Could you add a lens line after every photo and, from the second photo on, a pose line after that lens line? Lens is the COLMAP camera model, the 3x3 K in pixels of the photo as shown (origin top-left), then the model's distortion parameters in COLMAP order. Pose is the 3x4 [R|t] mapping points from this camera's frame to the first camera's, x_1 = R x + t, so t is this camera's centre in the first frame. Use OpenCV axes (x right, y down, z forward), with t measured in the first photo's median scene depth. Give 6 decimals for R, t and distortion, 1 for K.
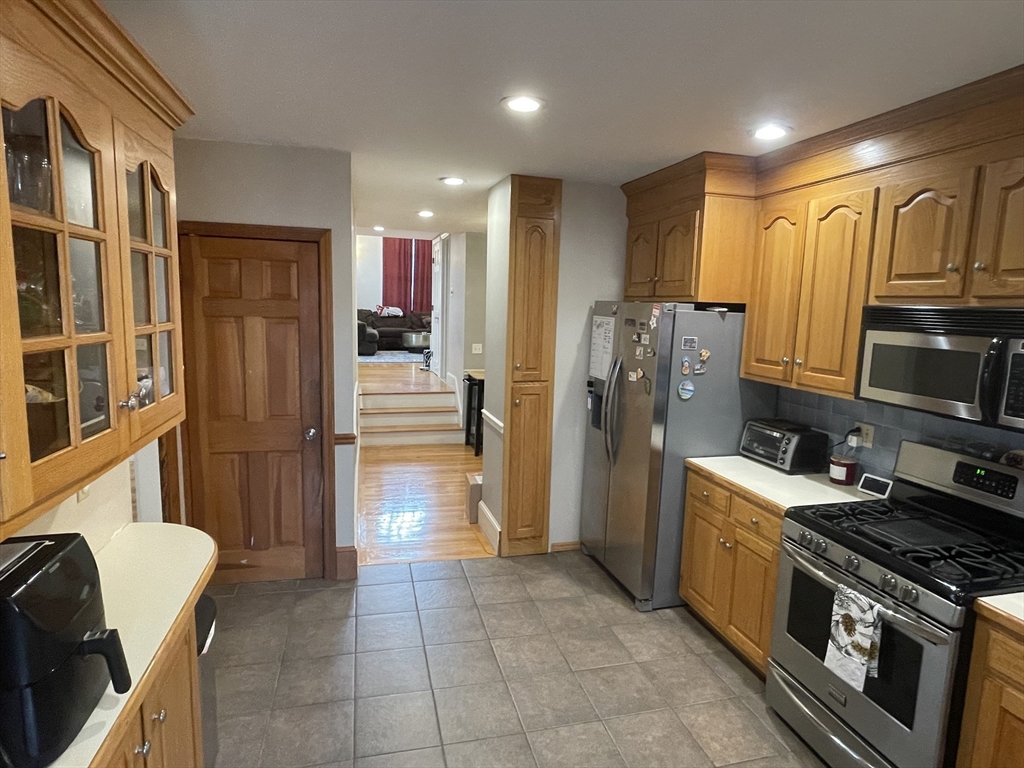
lens RADIAL K [[577.5, 0, 525.1], [0, 577.5, 379.6], [0, 0, 1]] dist [-0.002152, -0.002293]
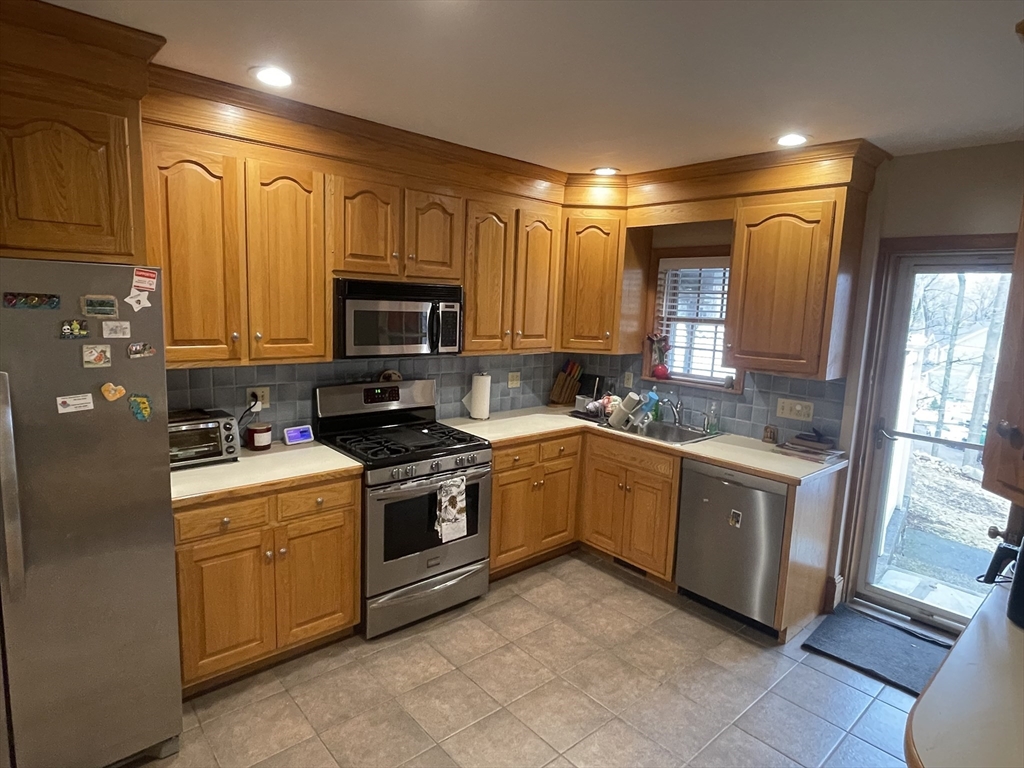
lens RADIAL K [[577.5, 0, 525.1], [0, 577.5, 379.6], [0, 0, 1]] dist [-0.002152, -0.002293]
pose [[-0.454575, -0.173239, 0.873699, -0.586459], [0.057710, 0.973114, 0.222977, -0.154036], [-0.888837, 0.151780, -0.432355, 1.100201]]
